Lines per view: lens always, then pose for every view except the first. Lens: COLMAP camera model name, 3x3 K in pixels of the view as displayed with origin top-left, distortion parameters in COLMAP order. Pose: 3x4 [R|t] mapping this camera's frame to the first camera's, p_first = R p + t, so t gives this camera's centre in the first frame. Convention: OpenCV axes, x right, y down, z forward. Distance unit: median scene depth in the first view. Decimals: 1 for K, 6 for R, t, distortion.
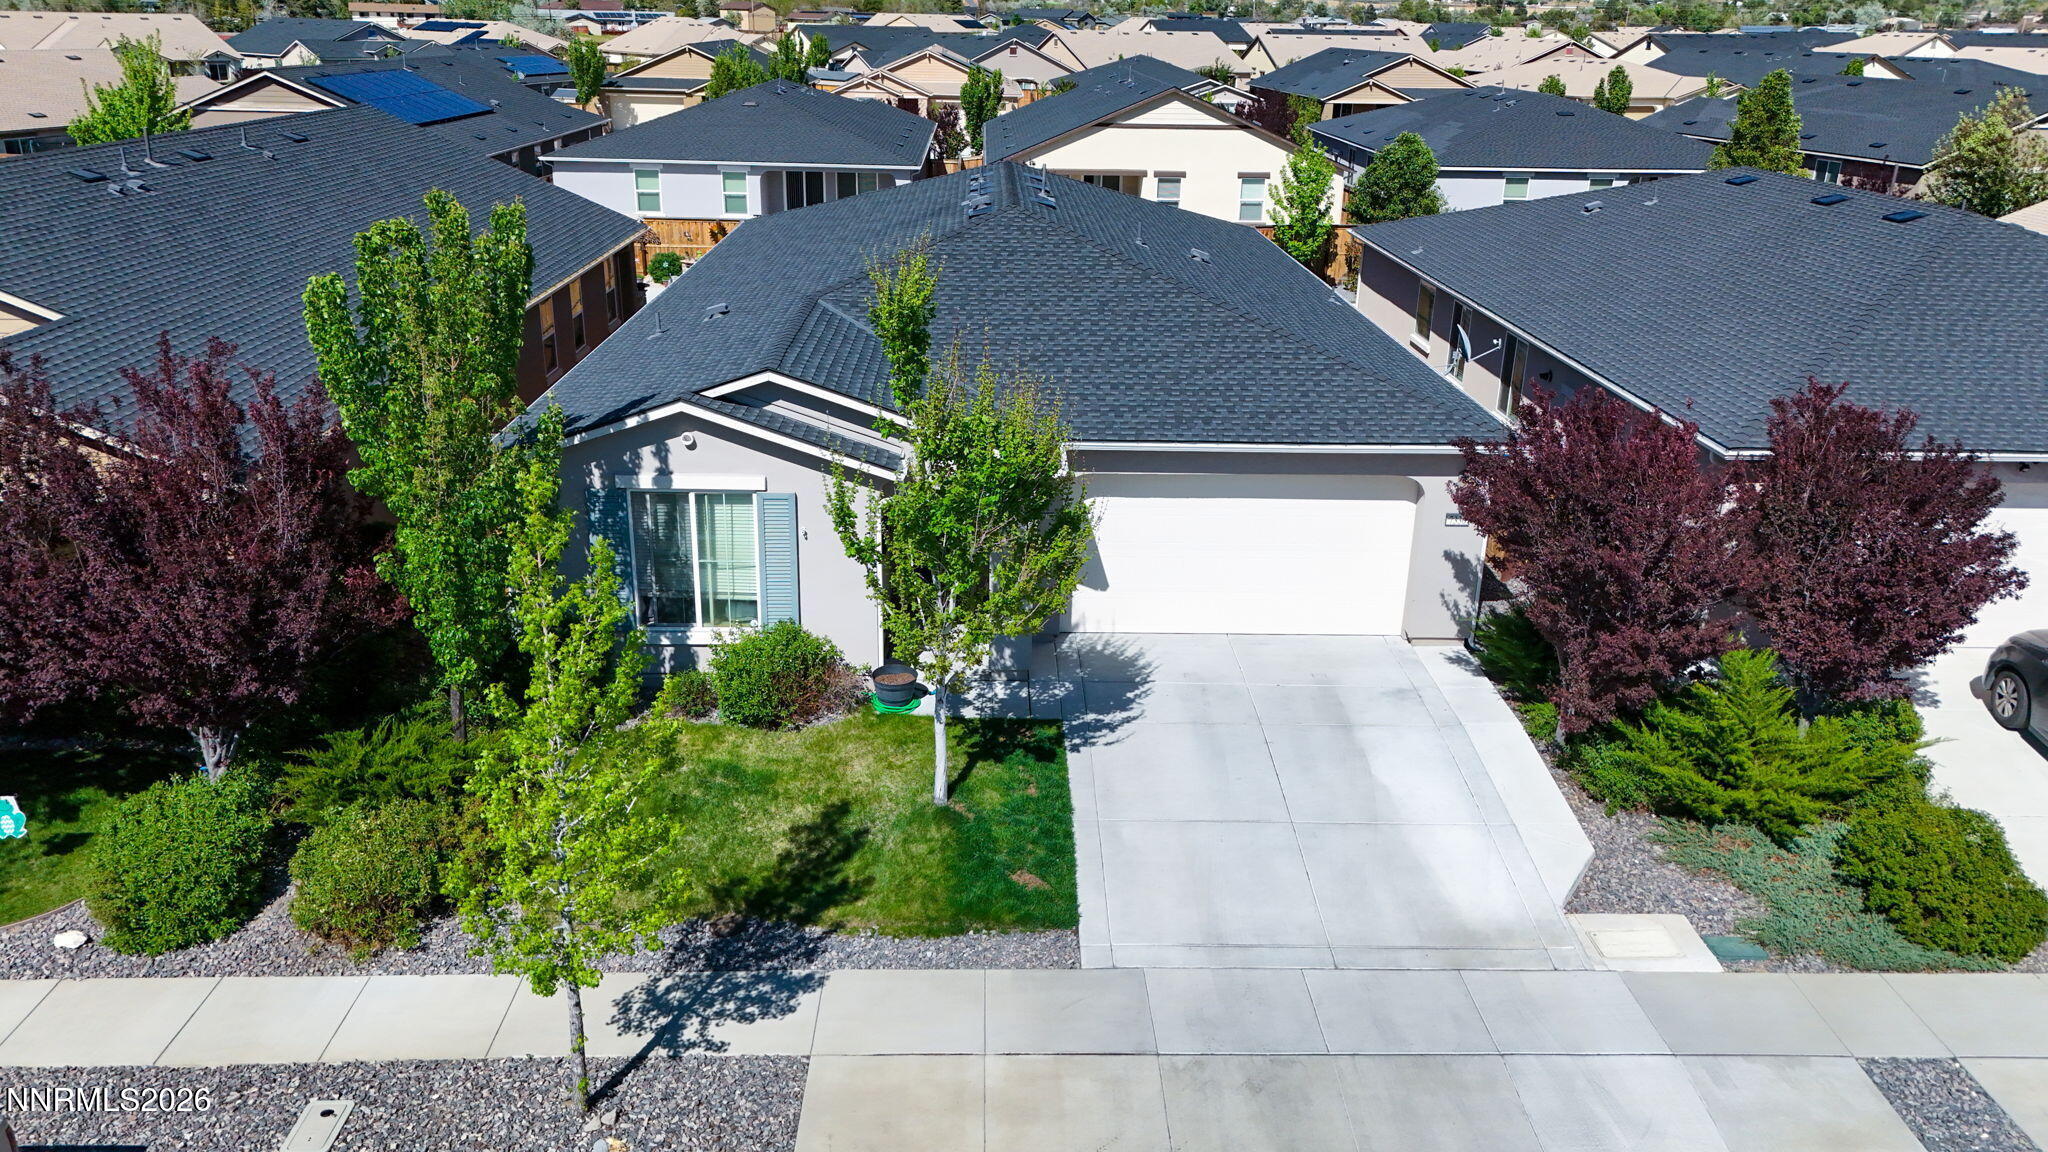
lens RADIAL K [[1511.6, 0, 1025.7], [0, 1511.6, 577.0], [0, 0, 1]] dist [0.002378, 0.004841]
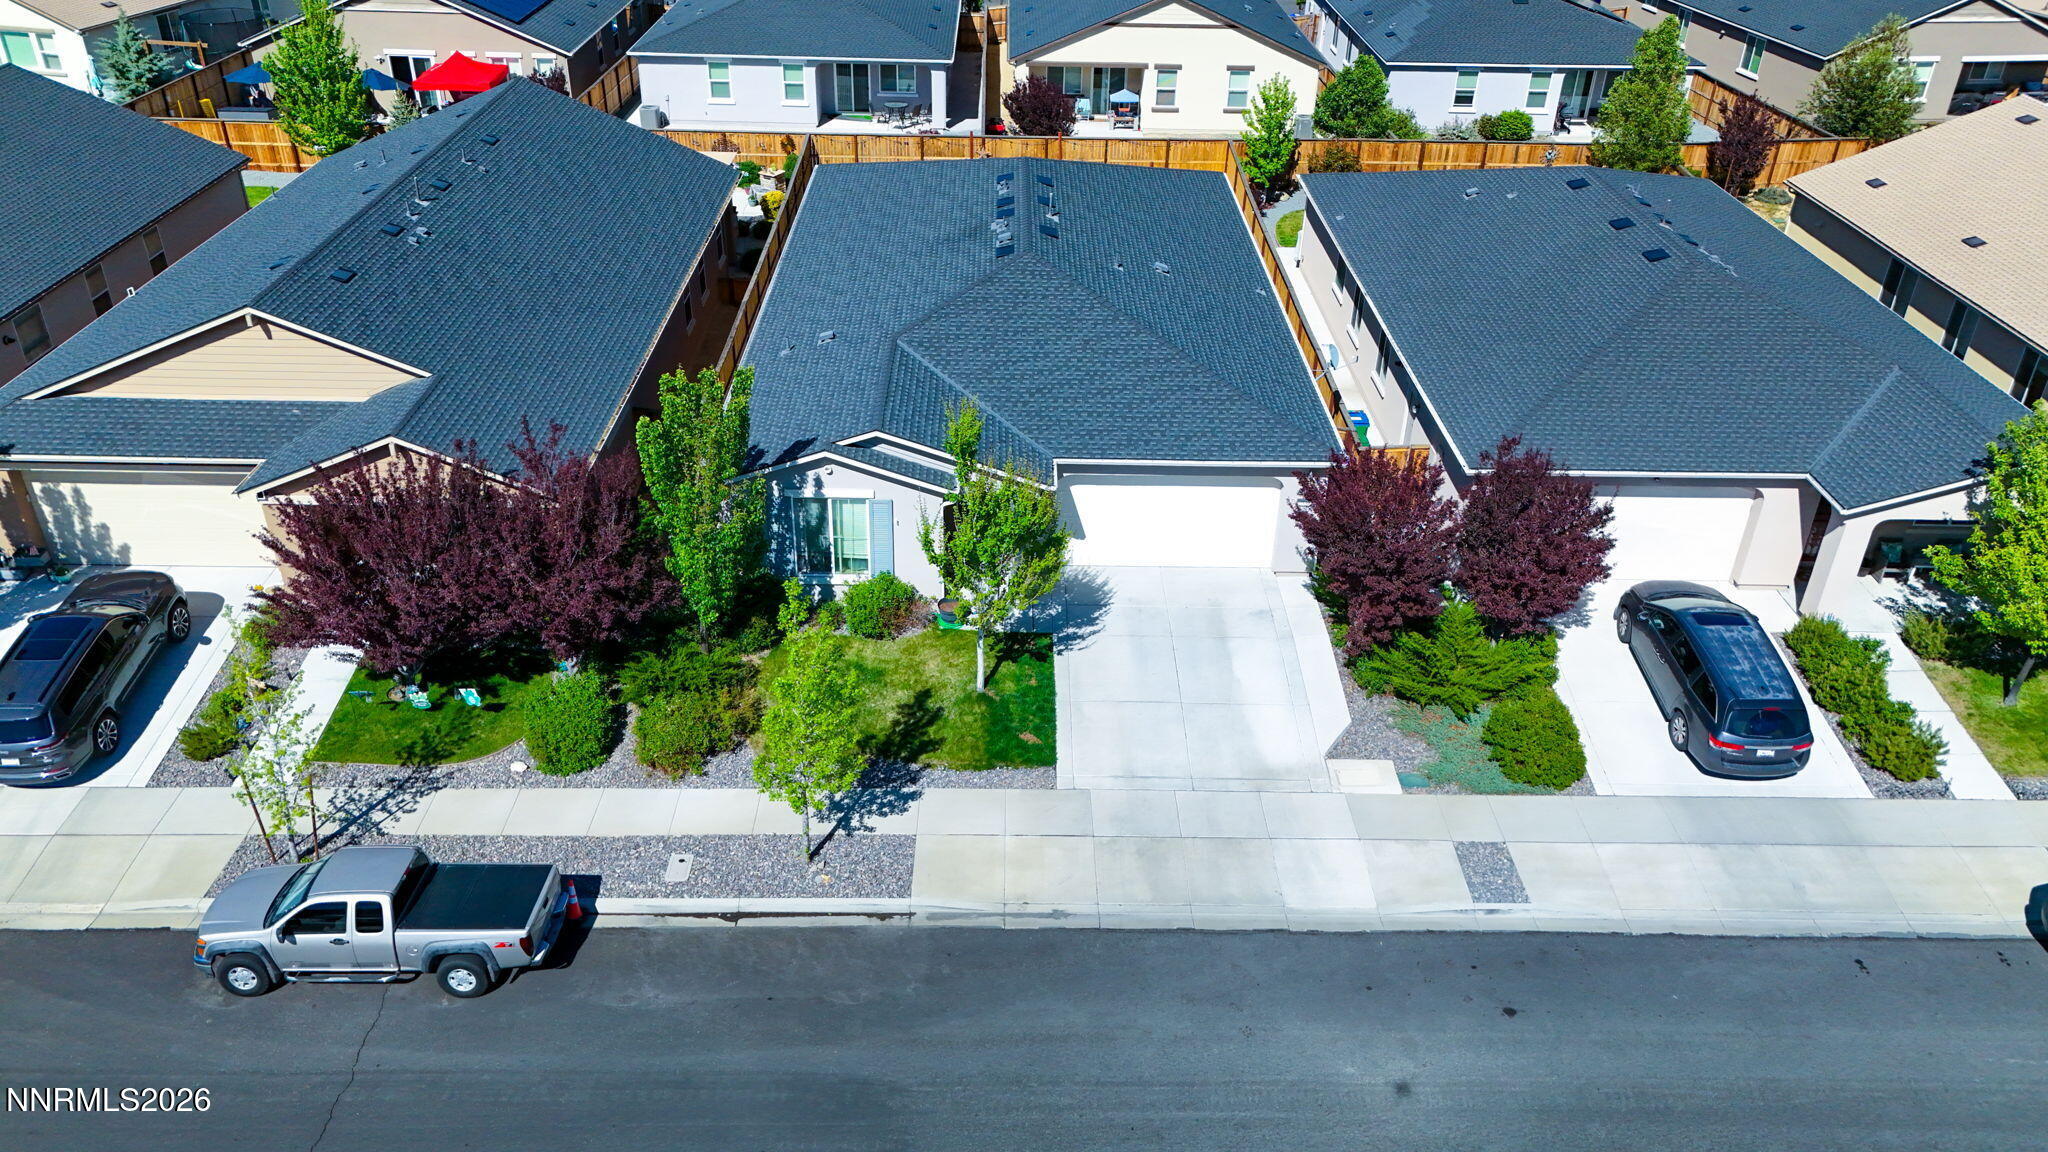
lens RADIAL K [[1511.6, 0, 1022.8], [0, 1511.6, 576.6], [0, 0, 1]] dist [0.002378, 0.004841]
pose [[0.999843, 0.009449, -0.015011, 0.017357], [-0.006596, 0.983668, 0.179870, -0.292051], [0.016466, -0.179743, 0.983576, -0.691549]]
